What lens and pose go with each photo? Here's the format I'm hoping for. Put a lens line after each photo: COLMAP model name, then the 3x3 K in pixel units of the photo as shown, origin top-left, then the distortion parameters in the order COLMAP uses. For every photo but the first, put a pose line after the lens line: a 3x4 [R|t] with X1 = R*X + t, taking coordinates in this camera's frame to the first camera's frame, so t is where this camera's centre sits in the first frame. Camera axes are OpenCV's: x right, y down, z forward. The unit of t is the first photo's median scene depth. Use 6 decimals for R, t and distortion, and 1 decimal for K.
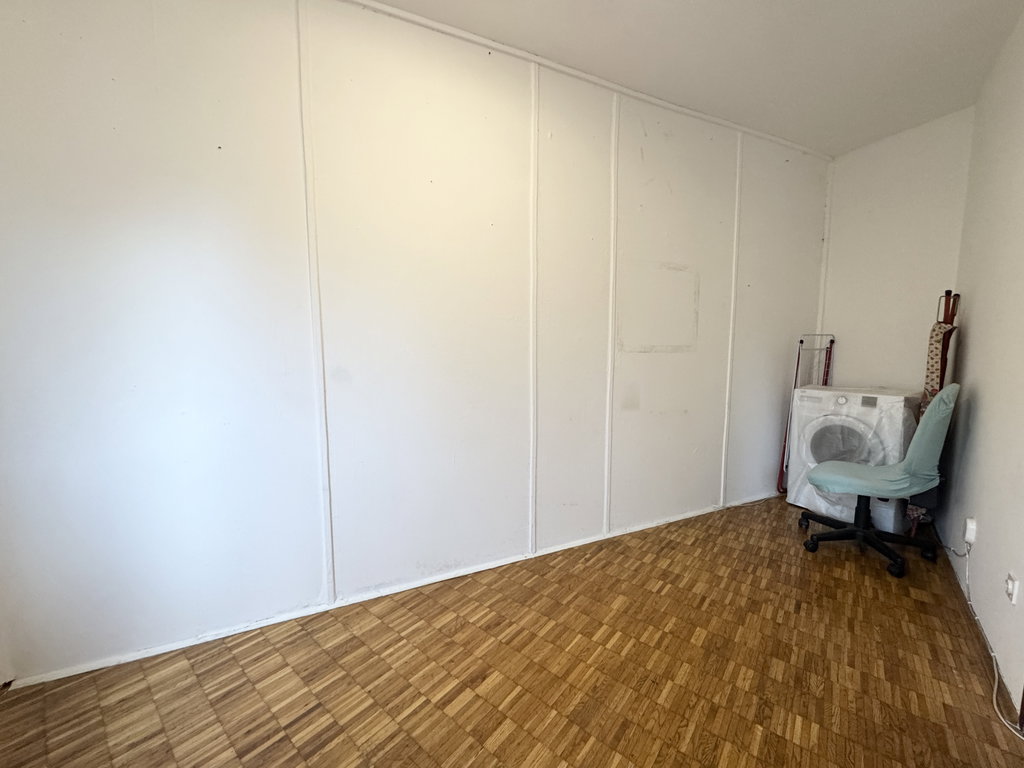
lens RADIAL K [[408.0, 0, 511.1], [0, 408.0, 386.9], [0, 0, 1]] dist [-0.003223, 0.000415]
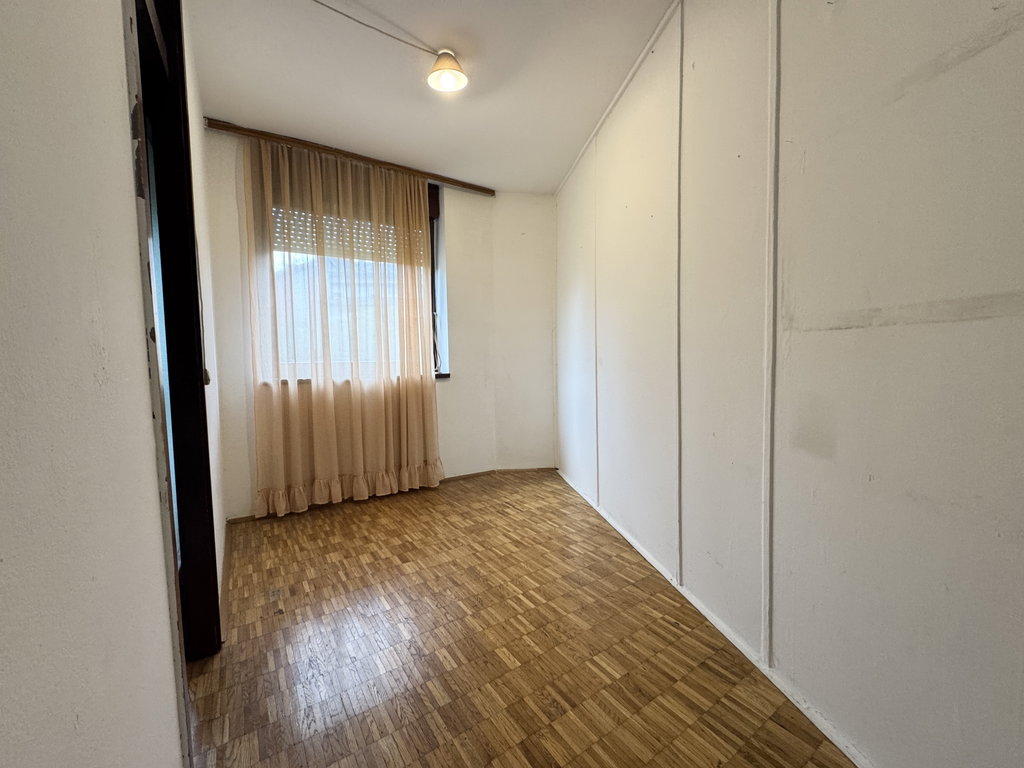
lens RADIAL K [[408.0, 0, 510.0], [0, 408.0, 384.3], [0, 0, 1]] dist [-0.003223, 0.000415]
pose [[-0.286404, 0.061908, -0.956107, 1.211485], [-0.075174, 0.993382, 0.086840, -0.054433], [0.955155, 0.096745, -0.279855, 1.138313]]
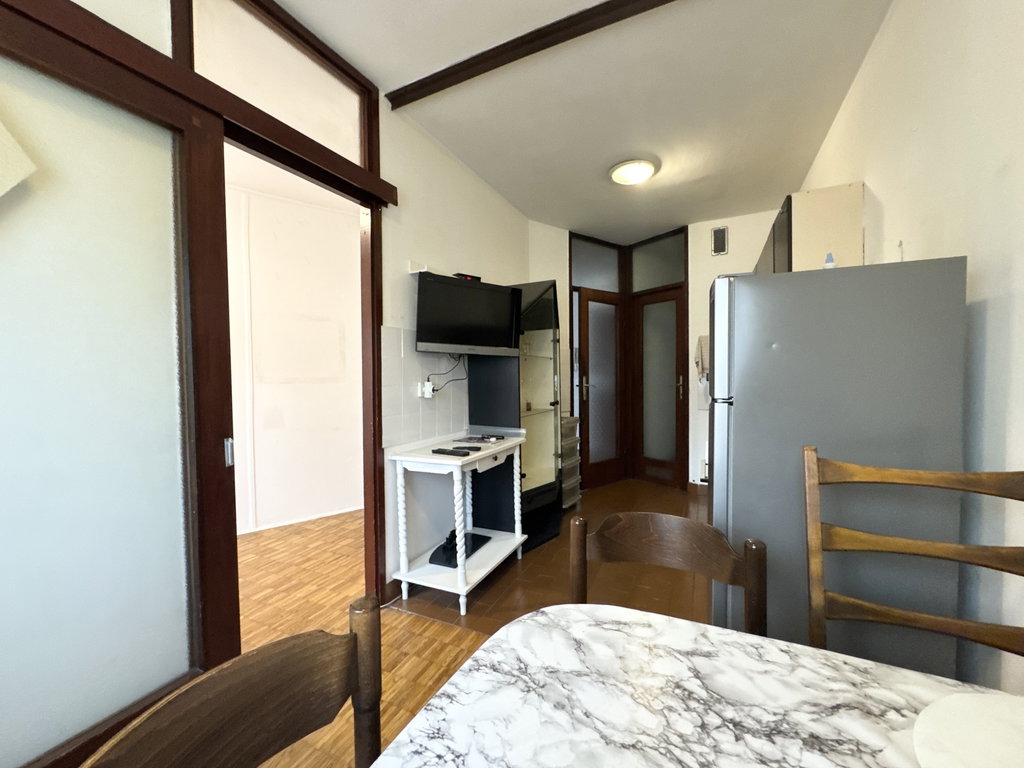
lens RADIAL K [[408.0, 0, 509.0], [0, 408.0, 383.4], [0, 0, 1]] dist [-0.003223, 0.000415]
pose [[0.968097, -0.011910, 0.250293, 0.997222], [0.032360, 0.996448, -0.077749, 0.053569], [-0.248478, 0.083367, 0.965043, -0.640448]]
